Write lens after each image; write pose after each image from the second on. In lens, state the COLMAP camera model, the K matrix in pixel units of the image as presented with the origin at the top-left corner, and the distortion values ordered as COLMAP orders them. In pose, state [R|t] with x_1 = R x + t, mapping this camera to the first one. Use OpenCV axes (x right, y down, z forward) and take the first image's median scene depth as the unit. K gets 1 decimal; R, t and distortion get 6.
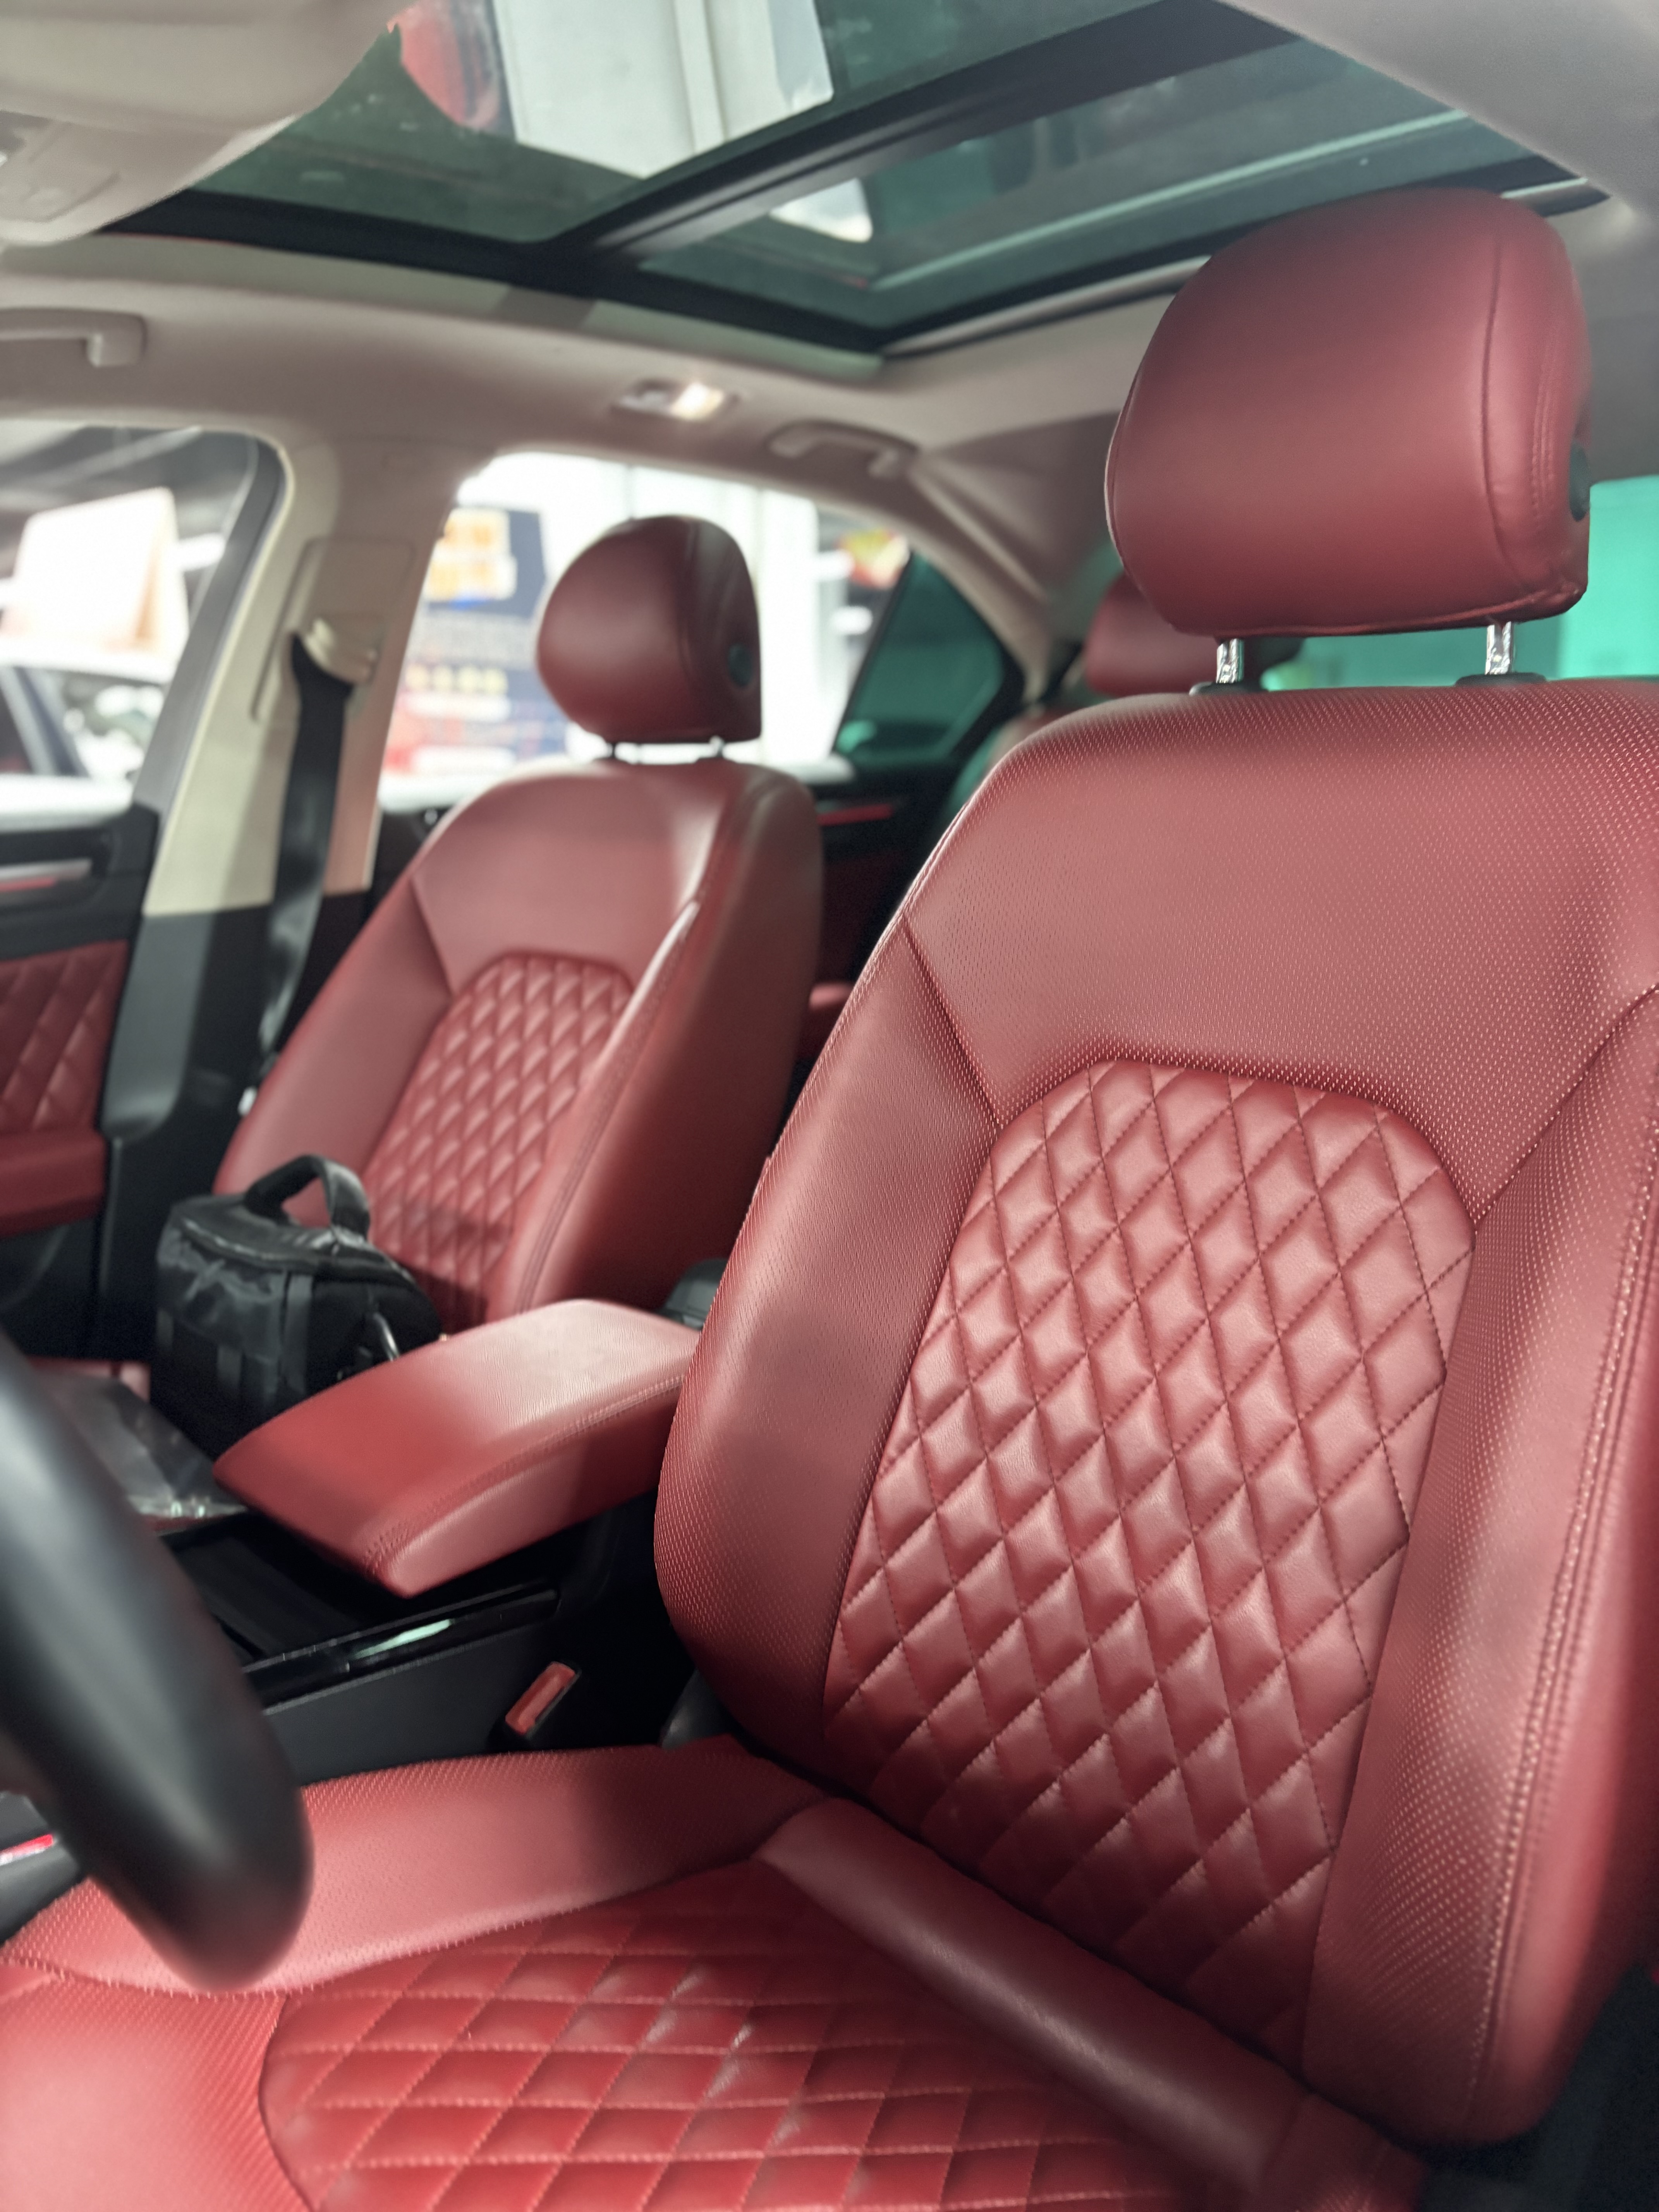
lens RADIAL K [[1724.8, 0, 838.1], [0, 1724.8, 1119.0], [0, 0, 1]] dist [0.055974, -0.053616]
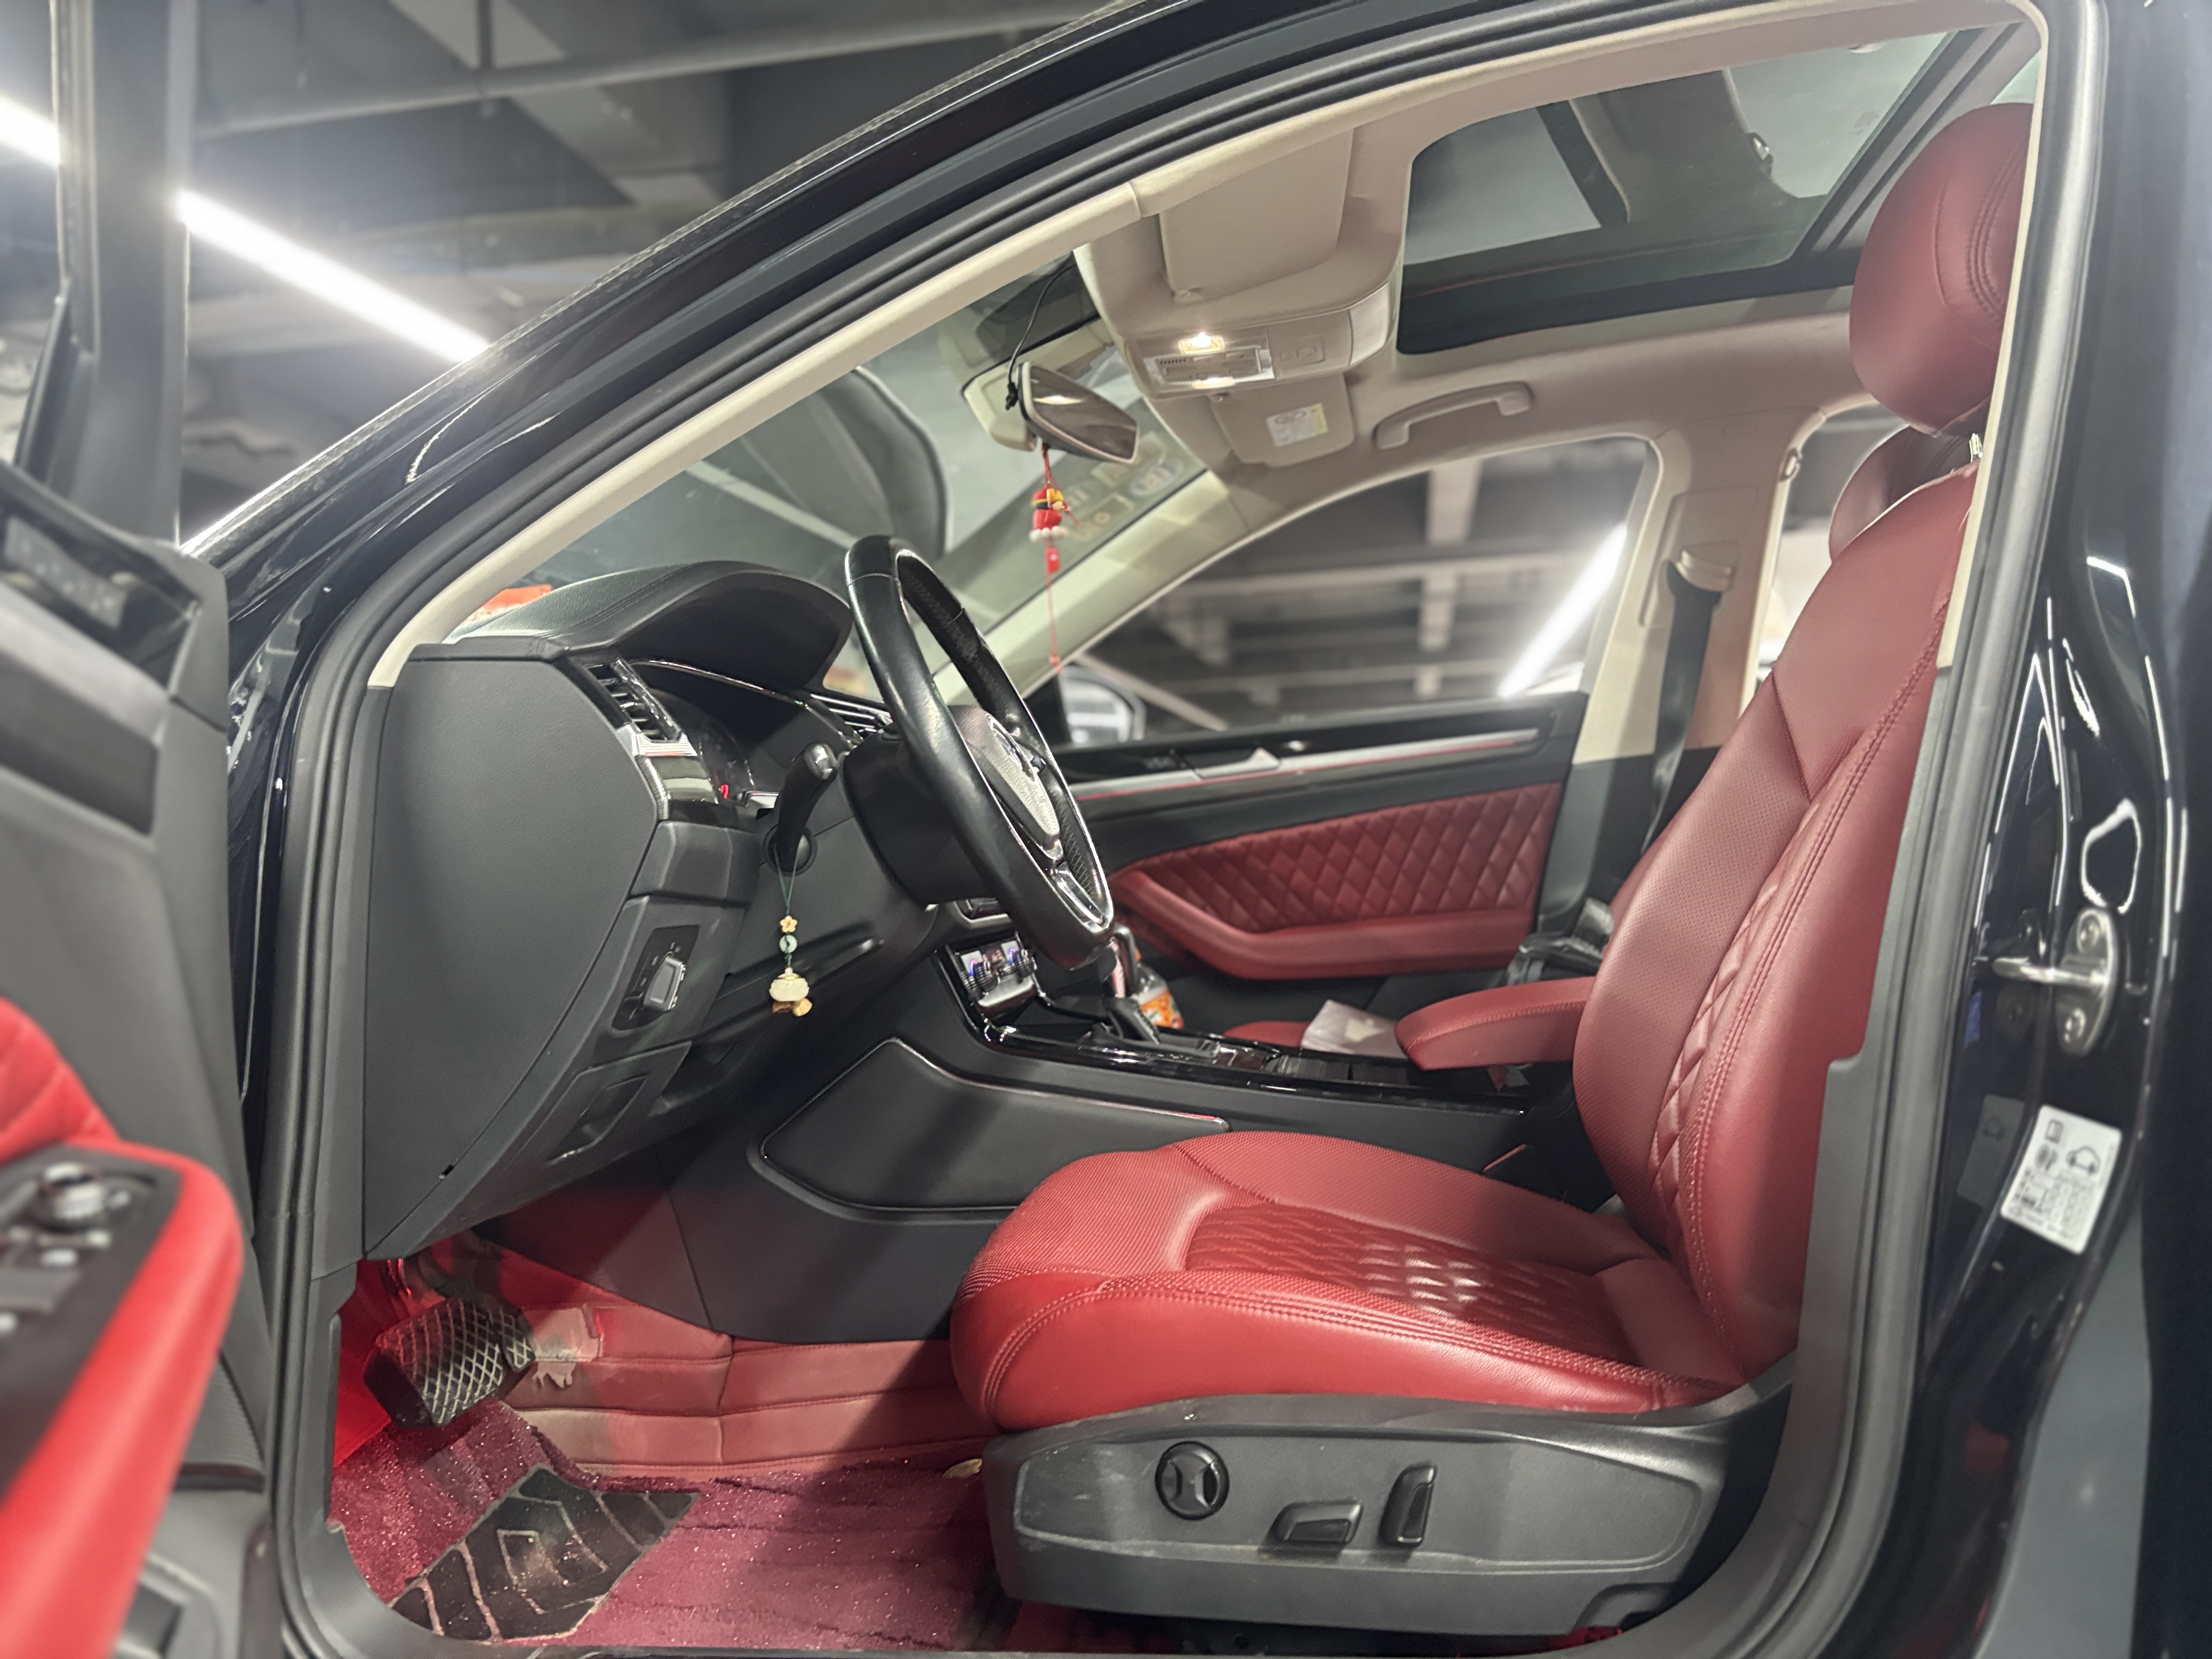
lens RADIAL K [[1724.8, 0, 1105.9], [0, 1724.8, 840.7], [0, 0, 1]] dist [0.055974, -0.053616]
pose [[0.614210, -0.016387, -0.788972, 0.510858], [-0.117587, 0.986723, -0.112035, 0.156133], [0.780333, 0.161586, 0.604128, -0.177122]]
